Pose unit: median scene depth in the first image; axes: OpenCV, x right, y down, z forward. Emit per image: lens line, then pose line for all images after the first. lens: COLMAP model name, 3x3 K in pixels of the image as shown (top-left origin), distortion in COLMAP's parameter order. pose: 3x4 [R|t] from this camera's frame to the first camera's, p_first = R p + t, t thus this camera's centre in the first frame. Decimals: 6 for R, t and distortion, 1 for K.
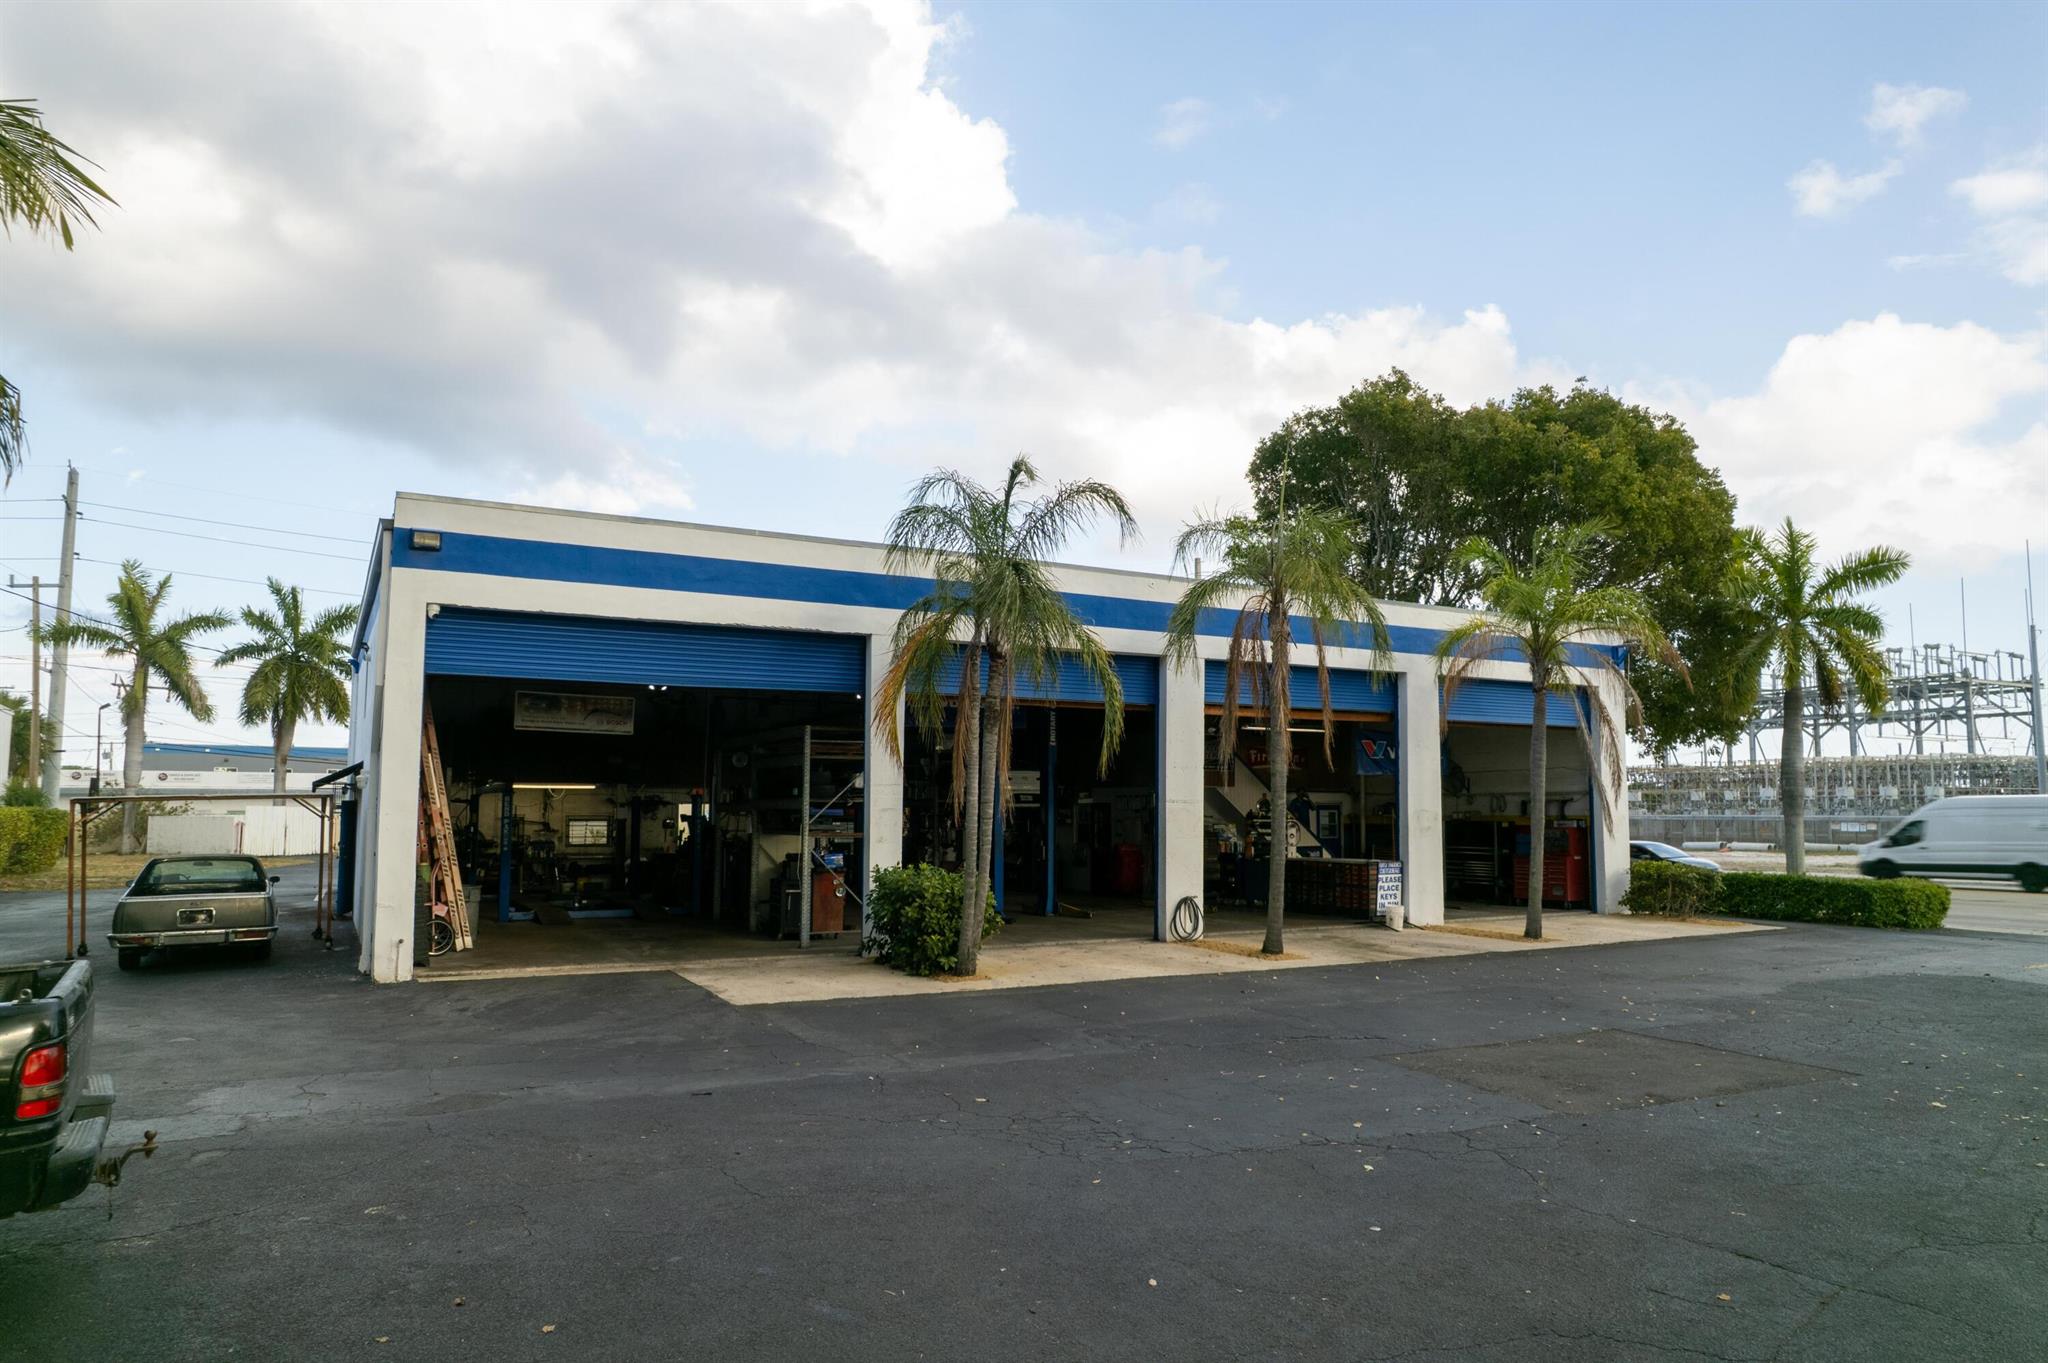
lens RADIAL K [[1309.6, 0, 1031.5], [0, 1309.6, 683.1], [0, 0, 1]] dist [-0.076548, 0.069774]
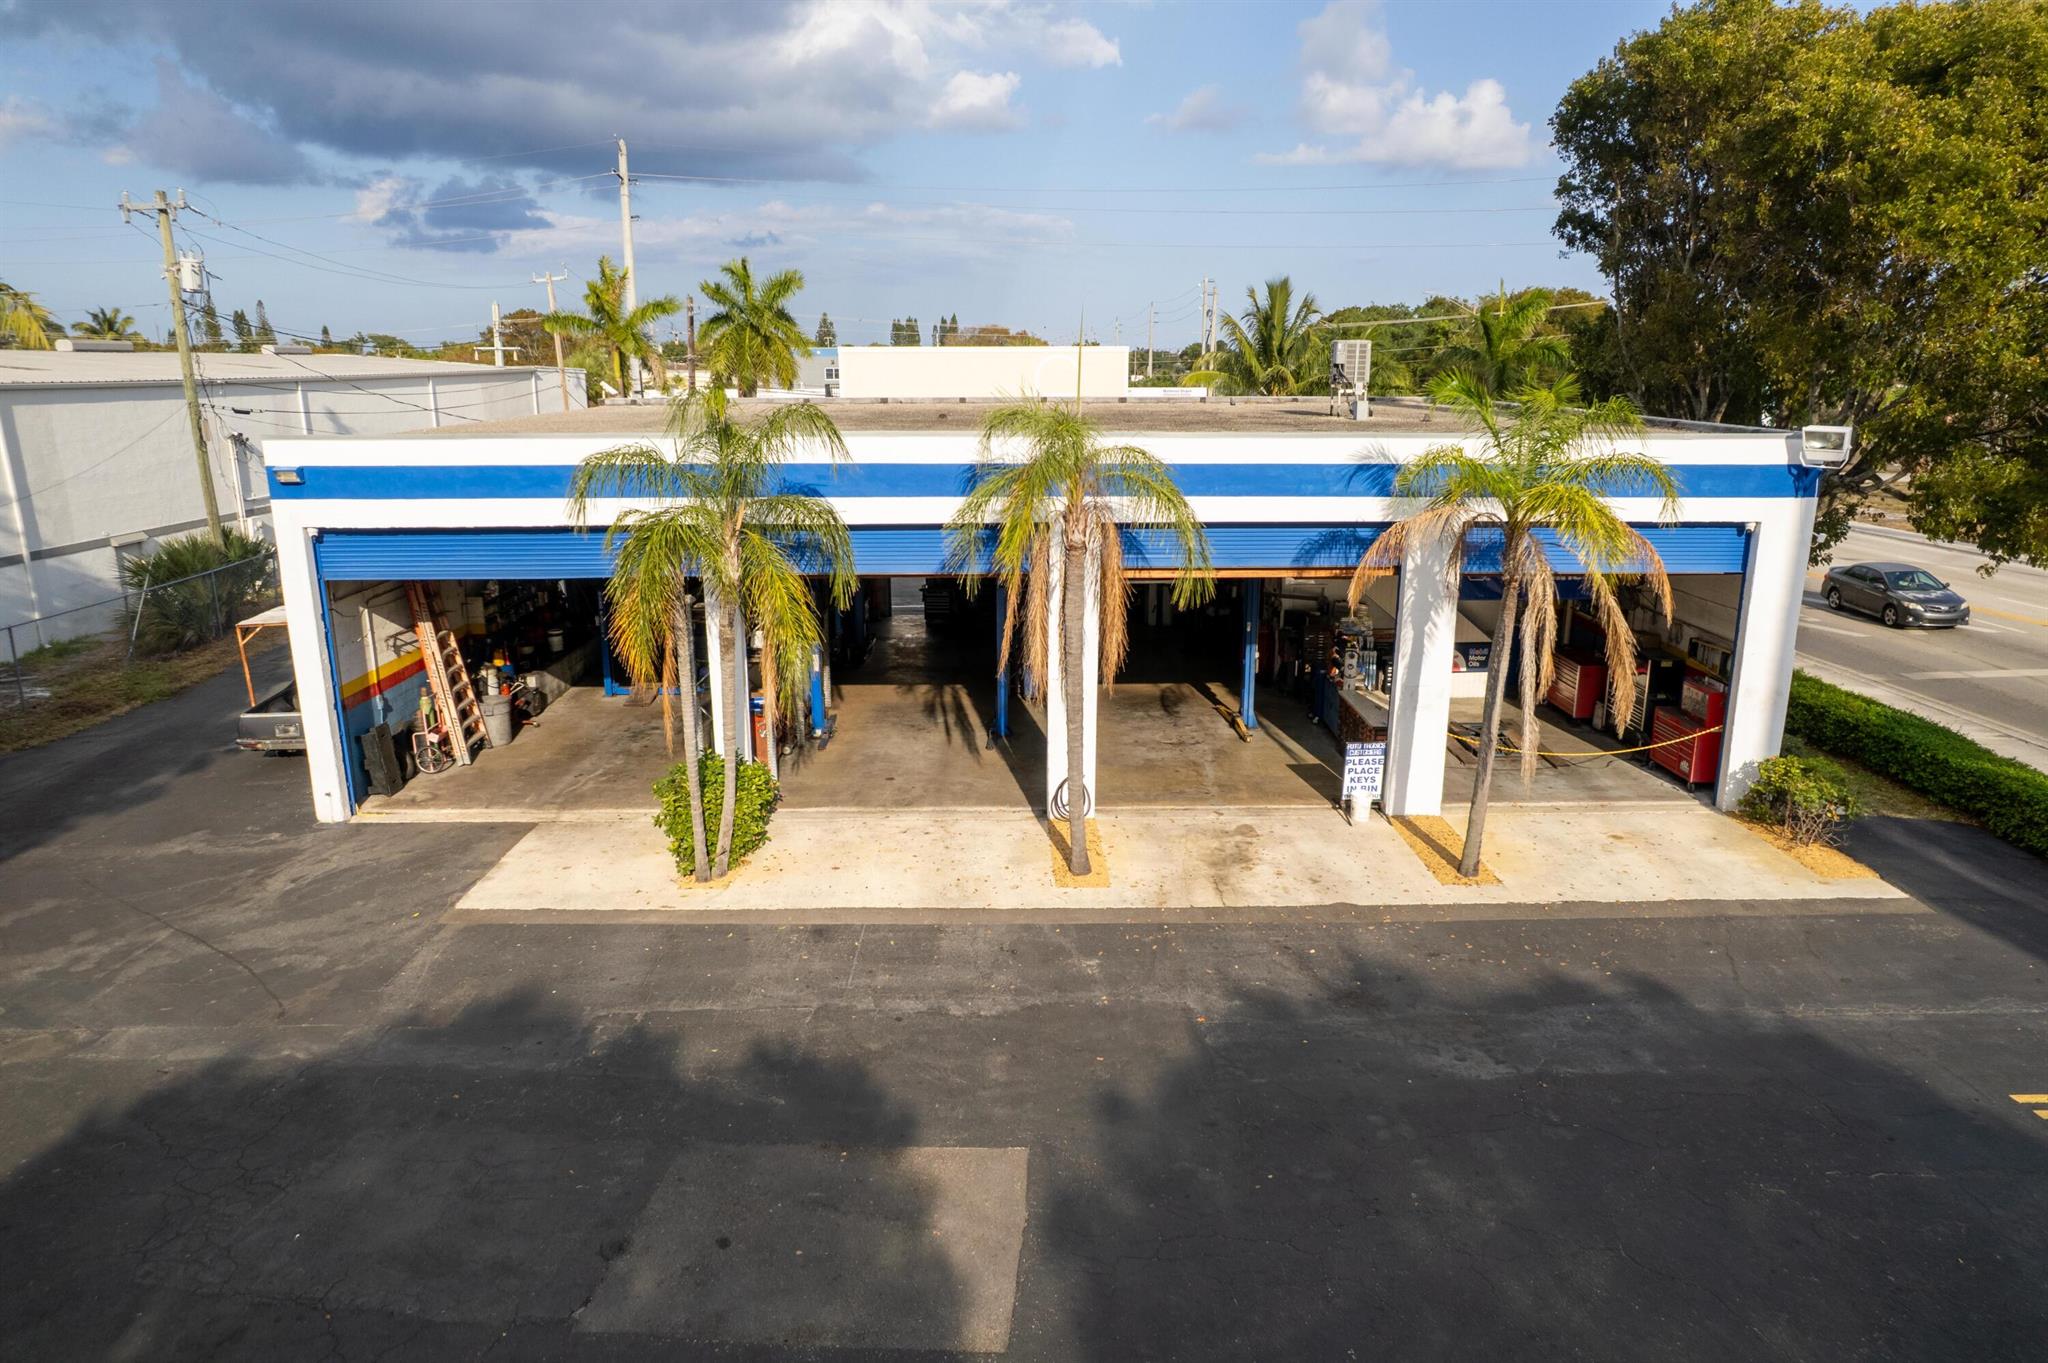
lens RADIAL K [[1309.6, 0, 1031.5], [0, 1309.6, 683.1], [0, 0, 1]] dist [-0.076548, 0.069774]
pose [[0.883106, 0.110976, -0.455860, 0.595385], [0.048754, 0.944656, 0.324420, -0.242294], [0.466634, -0.308722, 0.828821, 0.244532]]
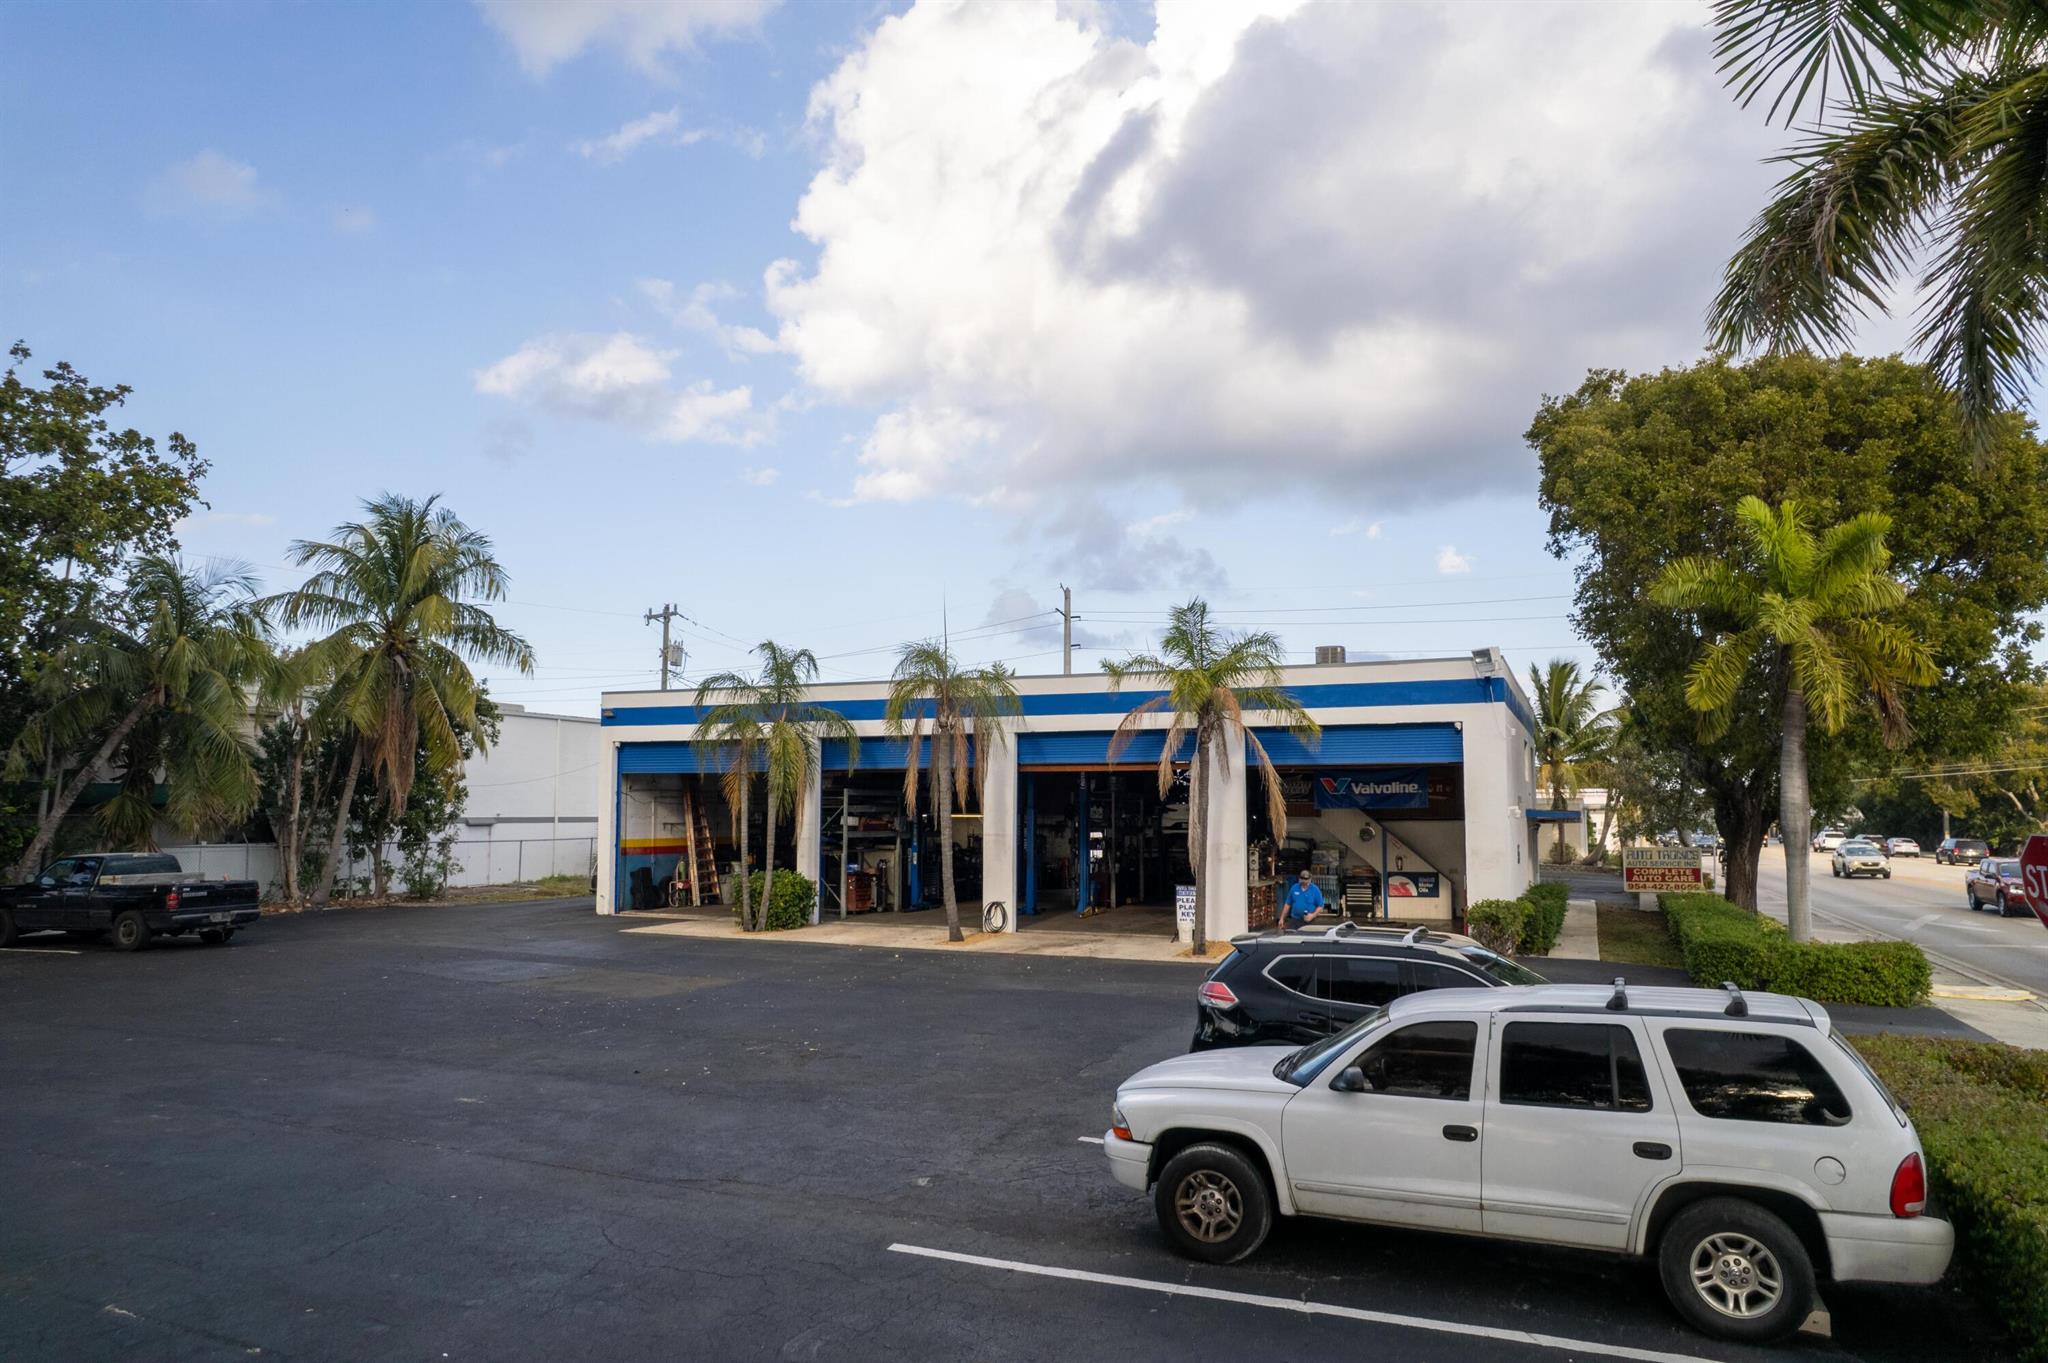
lens RADIAL K [[1309.6, 0, 1031.5], [0, 1309.6, 683.1], [0, 0, 1]] dist [-0.076548, 0.069774]
pose [[0.609715, -0.078190, -0.788754, 1.473579], [0.076931, 0.996262, -0.039292, -0.017833], [0.788878, -0.036723, 0.613451, 0.184093]]
